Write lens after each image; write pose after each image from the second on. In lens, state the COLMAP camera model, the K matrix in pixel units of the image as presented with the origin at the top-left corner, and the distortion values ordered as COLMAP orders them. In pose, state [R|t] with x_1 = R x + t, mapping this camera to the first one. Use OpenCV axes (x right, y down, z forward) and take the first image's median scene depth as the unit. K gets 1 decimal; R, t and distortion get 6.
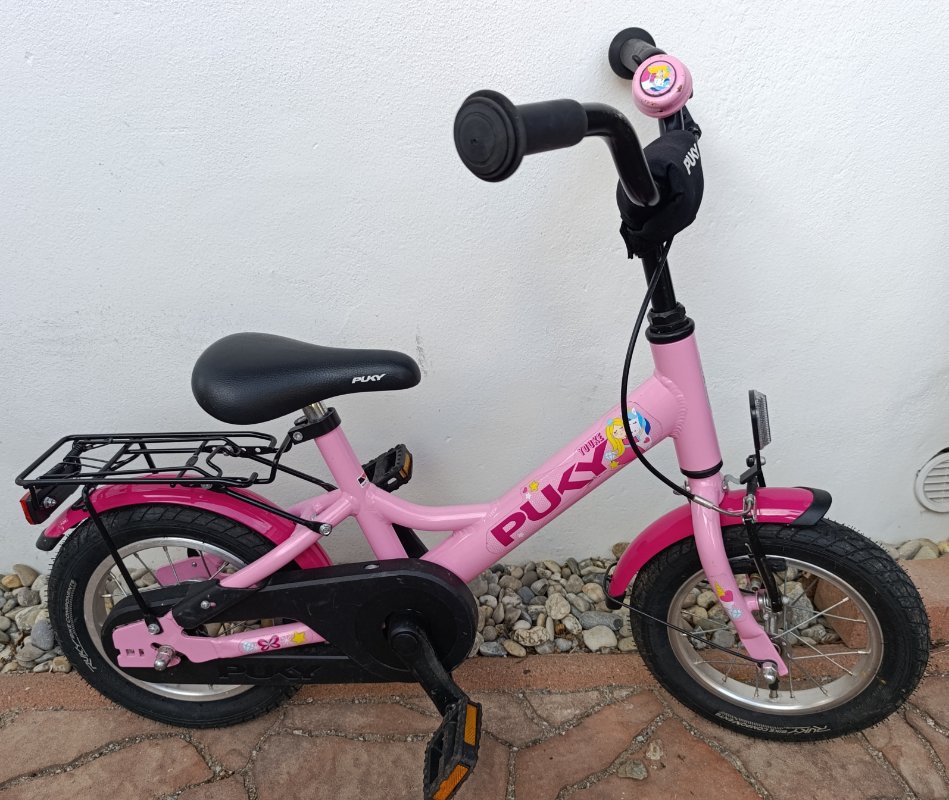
lens RADIAL K [[823.5, 0, 485.0], [0, 823.5, 428.7], [0, 0, 1]] dist [0.023227, -0.040402]
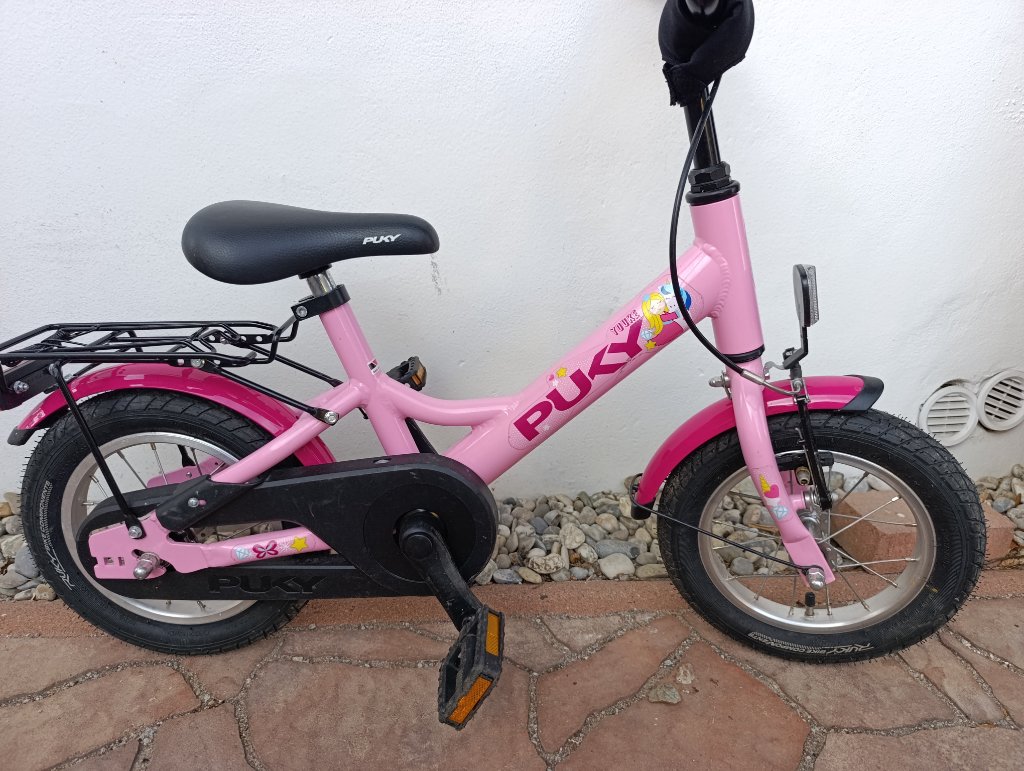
lens RADIAL K [[710.2, 0, 507.1], [0, 710.2, 391.5], [0, 0, 1]] dist [0.010153, -0.023481]
pose [[0.999271, 0.006380, 0.037649, -0.028300], [-0.003851, 0.997754, -0.066869, 0.133750], [-0.037991, 0.066675, 0.997051, 0.200082]]
